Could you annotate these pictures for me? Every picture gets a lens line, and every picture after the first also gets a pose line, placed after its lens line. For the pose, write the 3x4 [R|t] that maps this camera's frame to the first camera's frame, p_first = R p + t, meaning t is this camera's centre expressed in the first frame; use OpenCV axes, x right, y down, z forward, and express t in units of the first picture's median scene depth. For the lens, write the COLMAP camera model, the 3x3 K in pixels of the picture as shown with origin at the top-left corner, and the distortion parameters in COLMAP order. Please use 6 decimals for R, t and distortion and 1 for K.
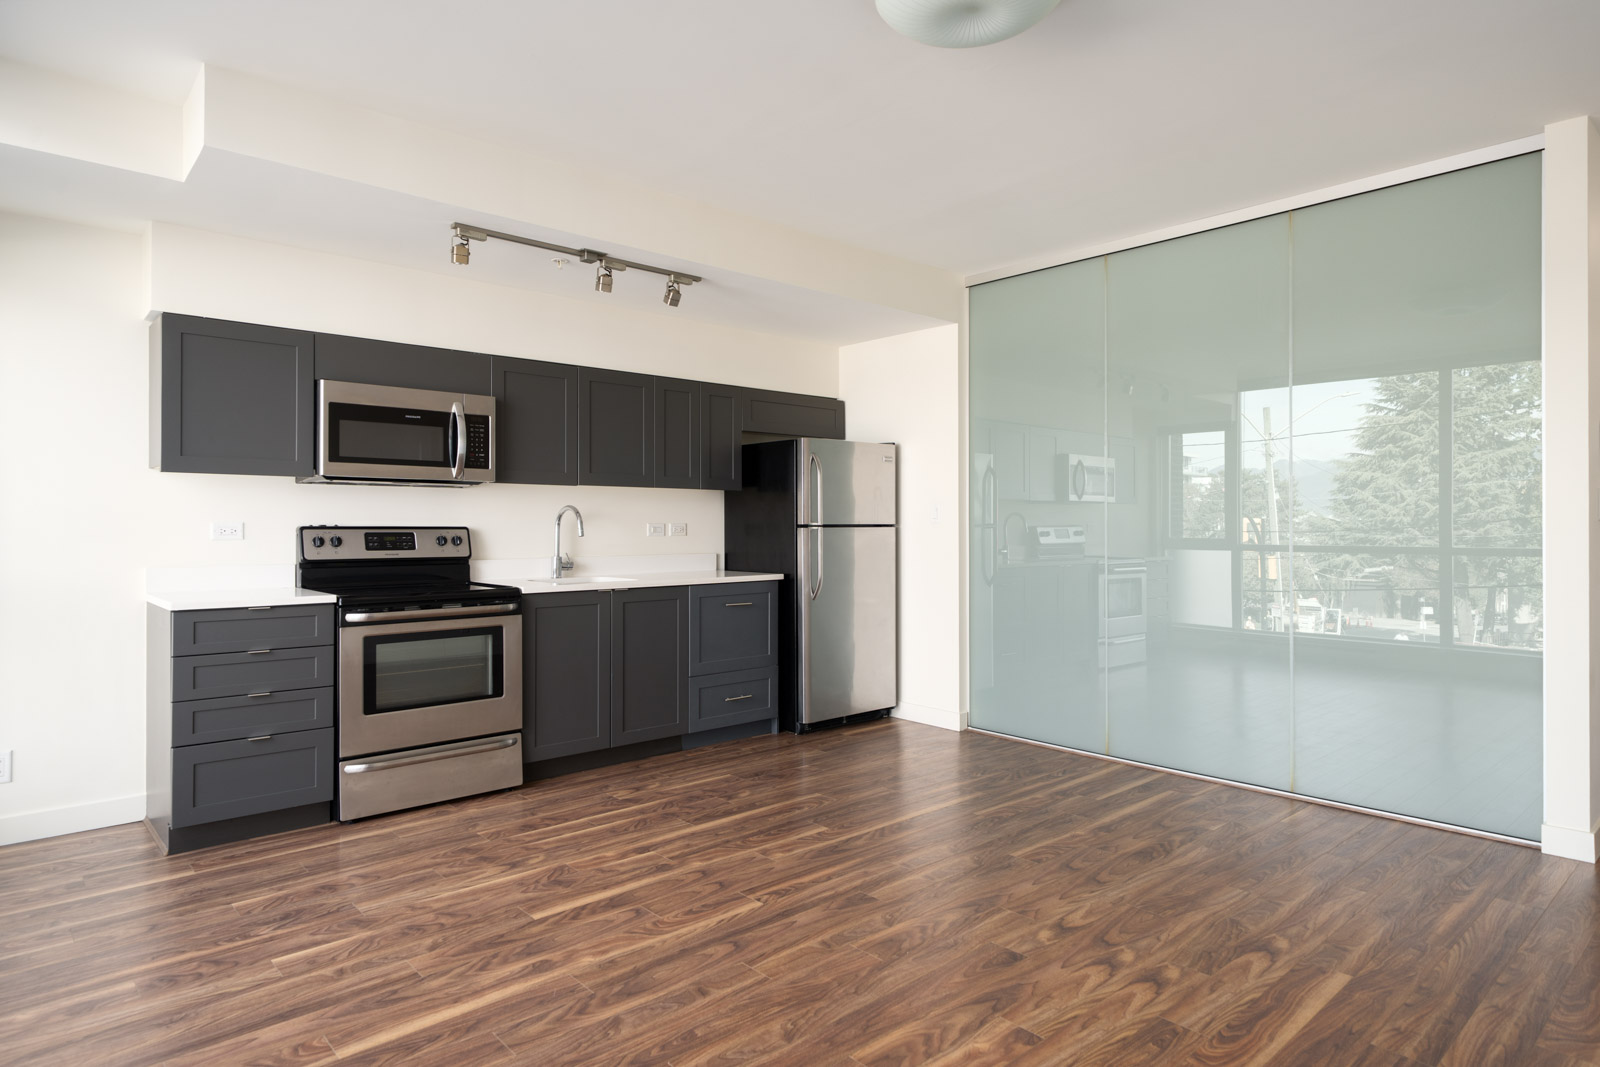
lens RADIAL K [[915.9, 0, 796.0], [0, 915.9, 523.5], [0, 0, 1]] dist [0.005083, 0.001638]
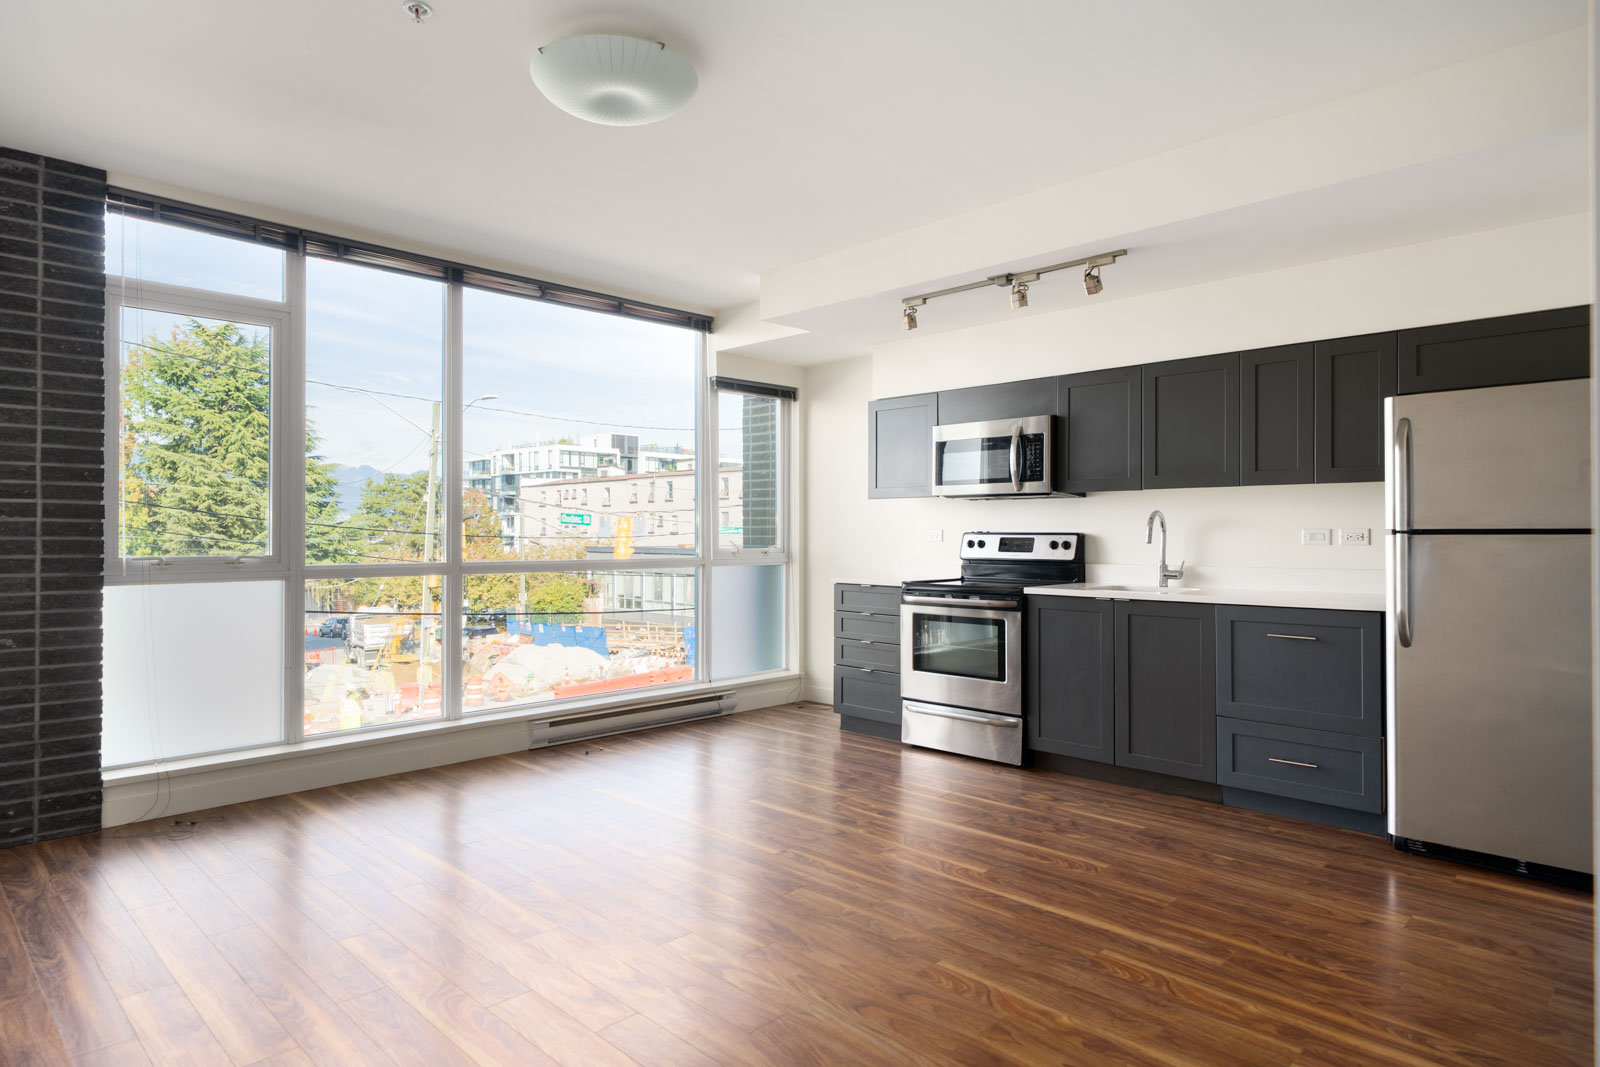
lens RADIAL K [[915.9, 0, 799.6], [0, 915.9, 532.7], [0, 0, 1]] dist [0.005083, 0.001638]
pose [[0.059340, 0.000750, -0.998238, 0.814844], [0.003685, 0.999993, 0.000970, 0.001150], [0.998231, -0.003736, 0.059337, 0.687254]]
